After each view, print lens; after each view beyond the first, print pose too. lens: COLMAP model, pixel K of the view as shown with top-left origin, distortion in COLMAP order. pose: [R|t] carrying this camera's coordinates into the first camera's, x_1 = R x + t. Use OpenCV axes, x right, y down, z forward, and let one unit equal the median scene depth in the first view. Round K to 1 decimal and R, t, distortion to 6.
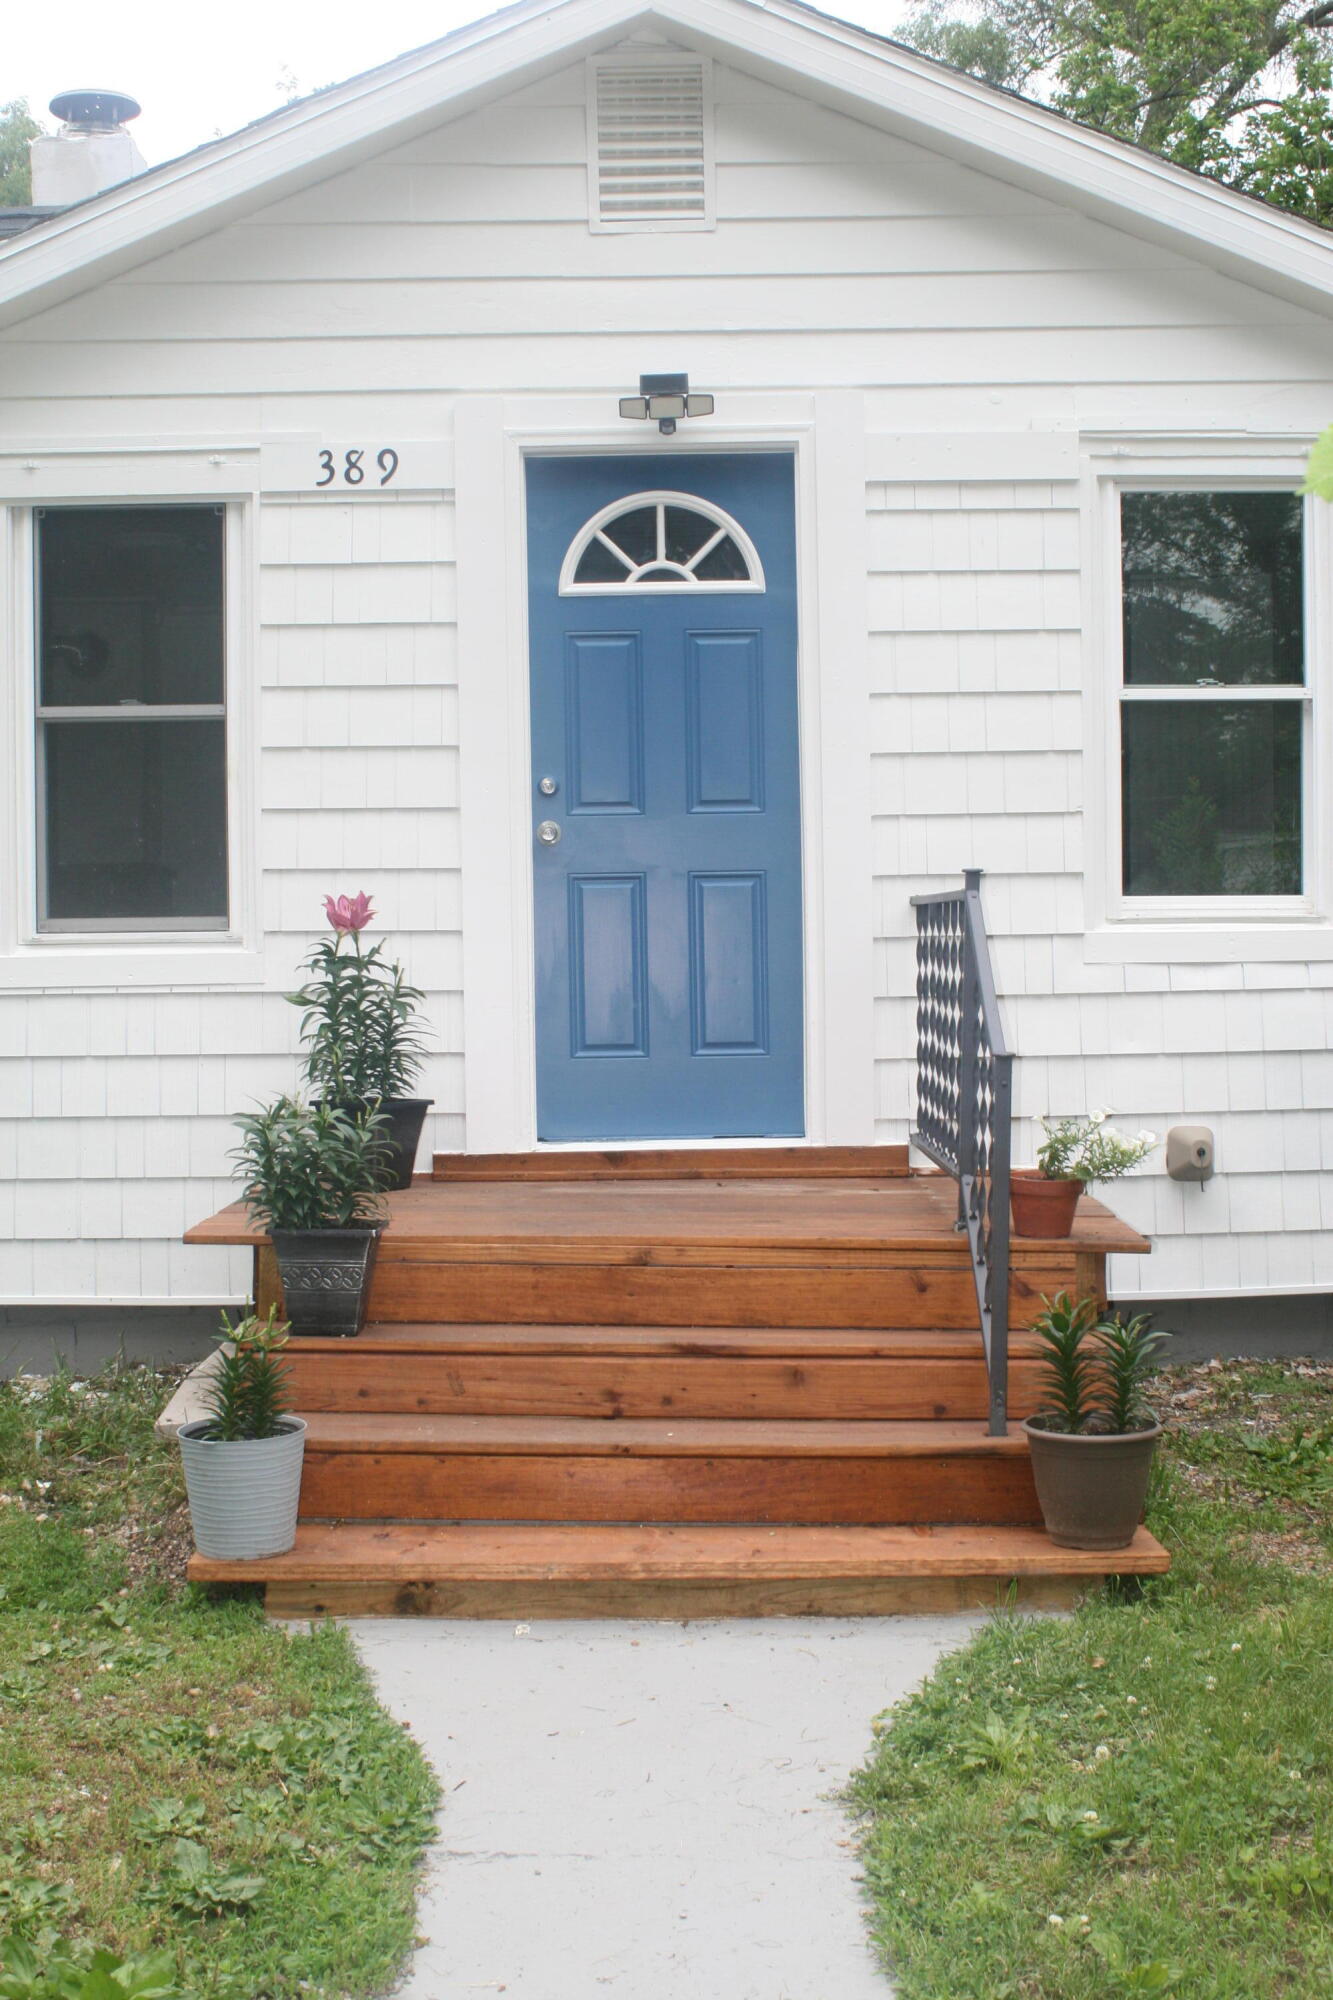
lens RADIAL K [[2356.9, 0, 666.5], [0, 2356.9, 1000.0], [0, 0, 1]] dist [-0.089288, 0.040068]
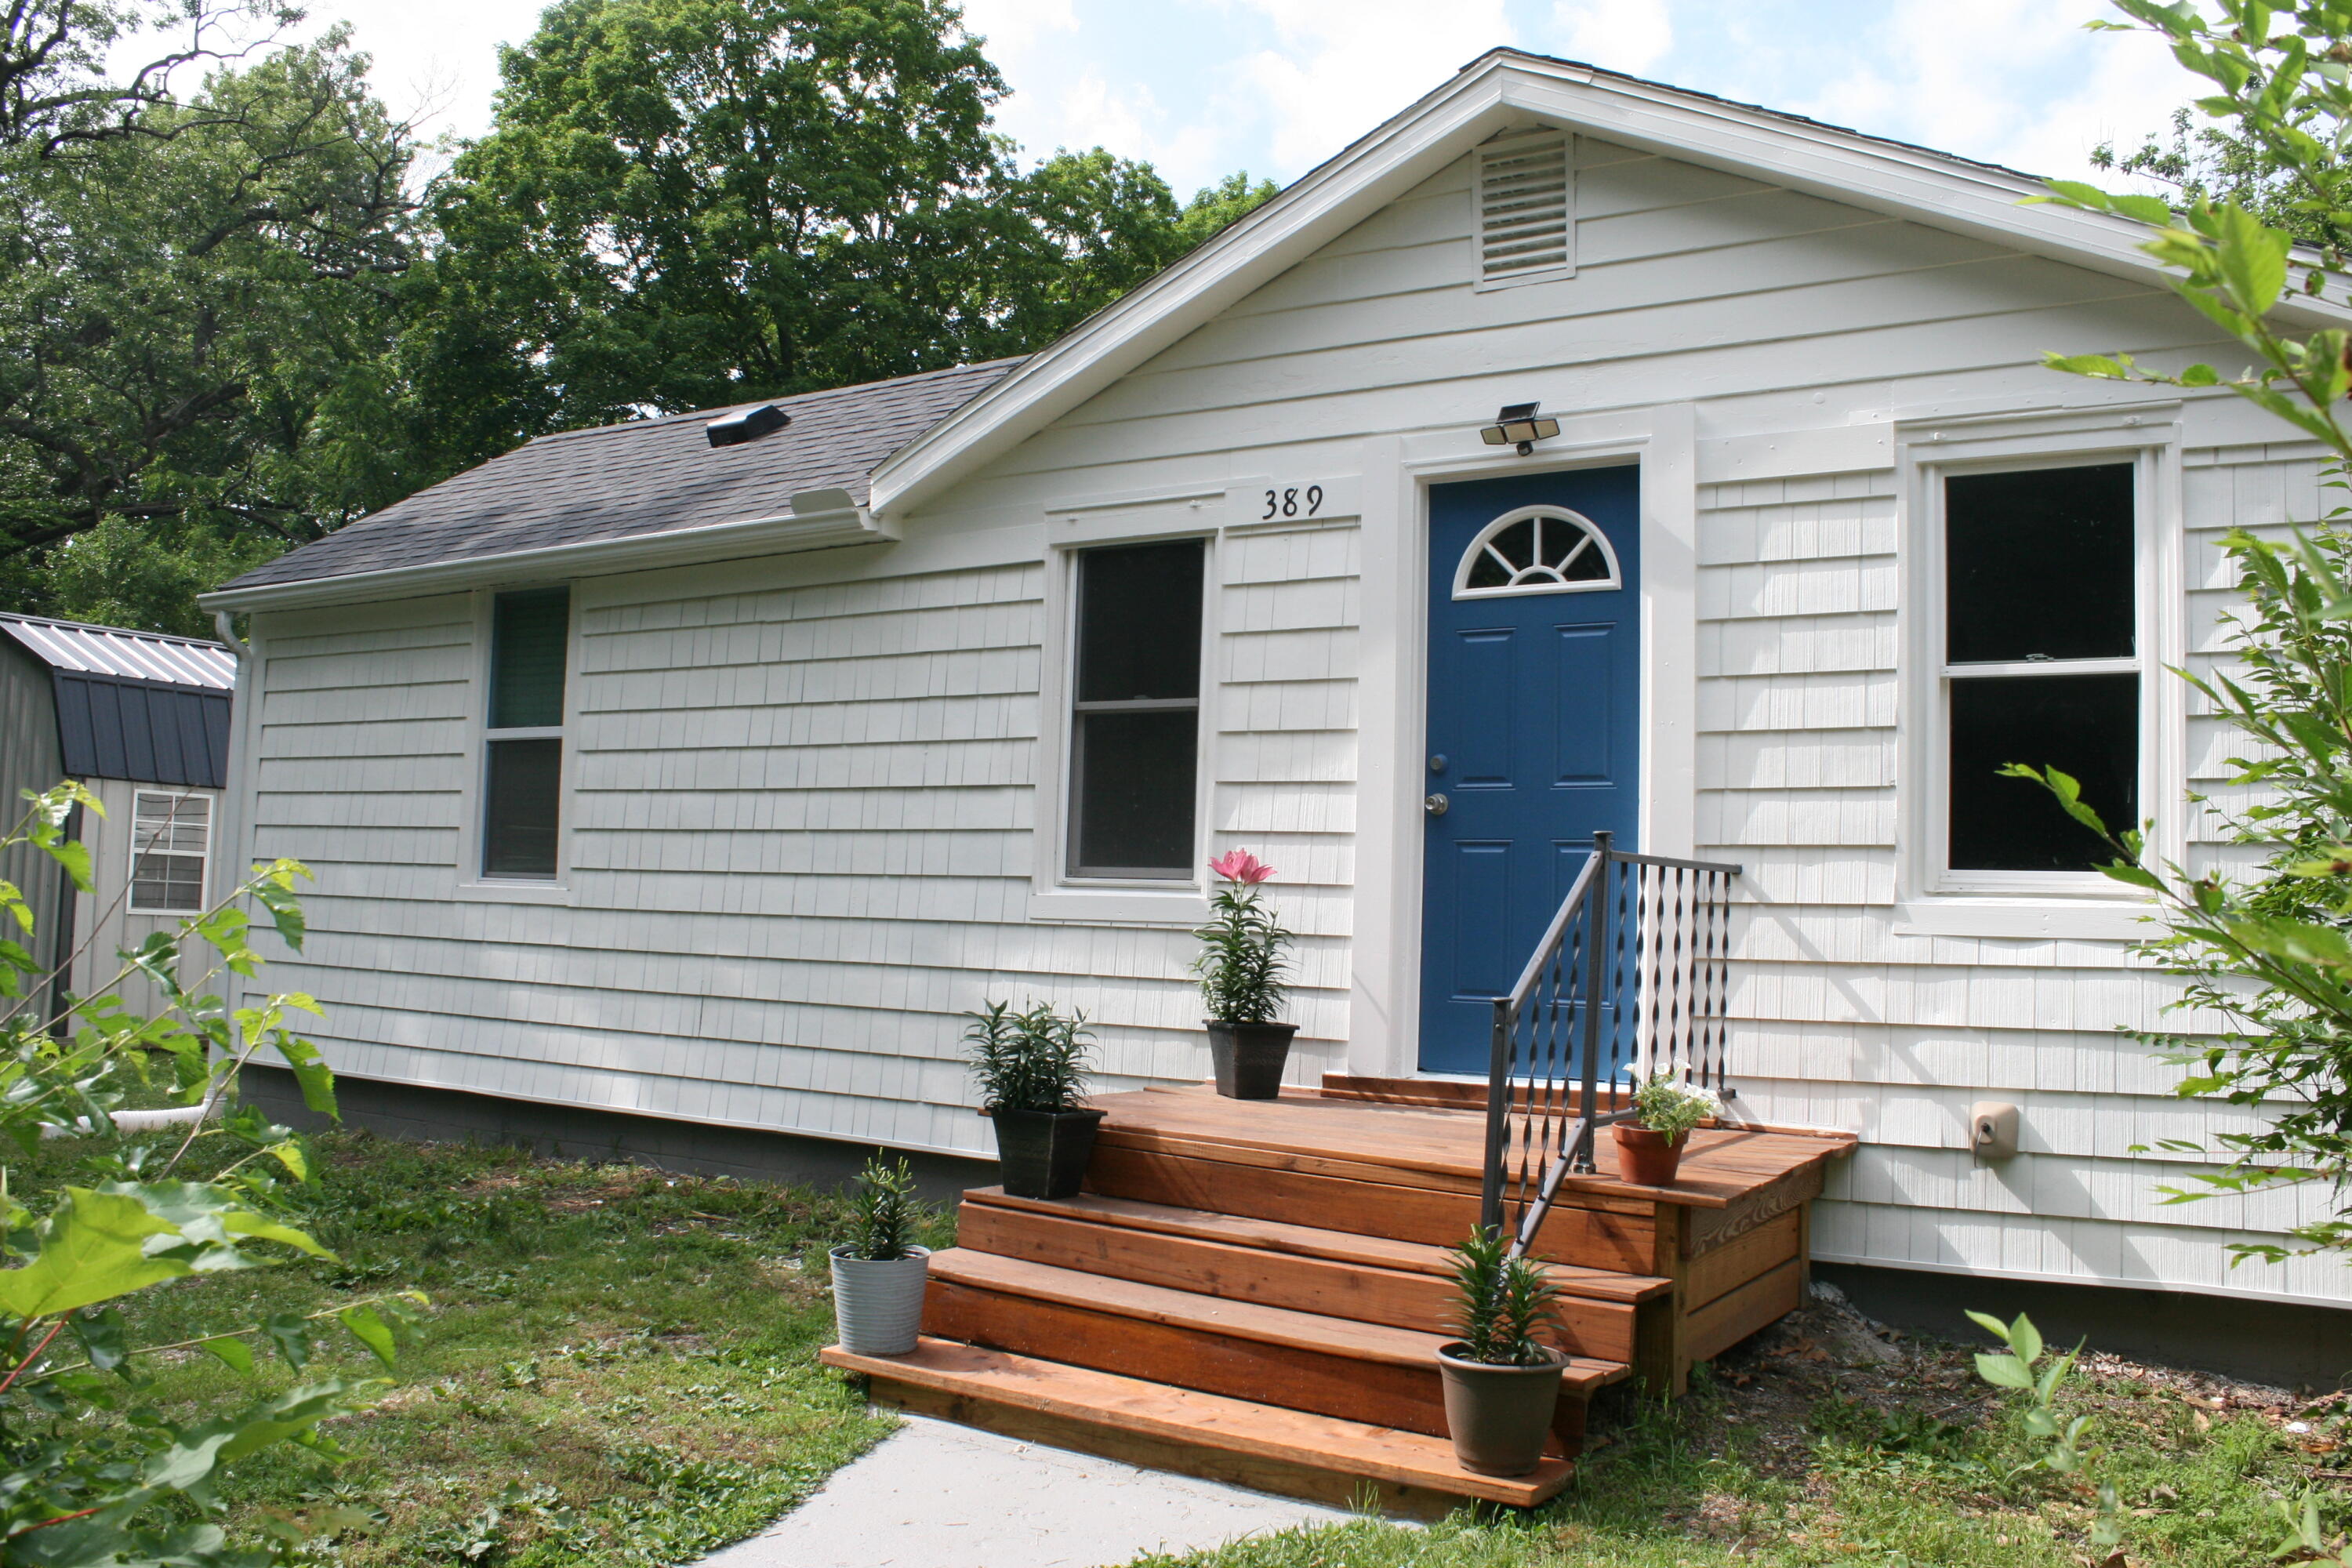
lens RADIAL K [[1982.9, 0, 1204.9], [0, 1982.9, 792.9], [0, 0, 1]] dist [-0.170581, 0.150927]
pose [[0.842111, 0.005324, -0.539279, 0.387228], [-0.054681, 0.995641, -0.075559, 0.003395], [0.536526, 0.093117, 0.838731, 0.127761]]
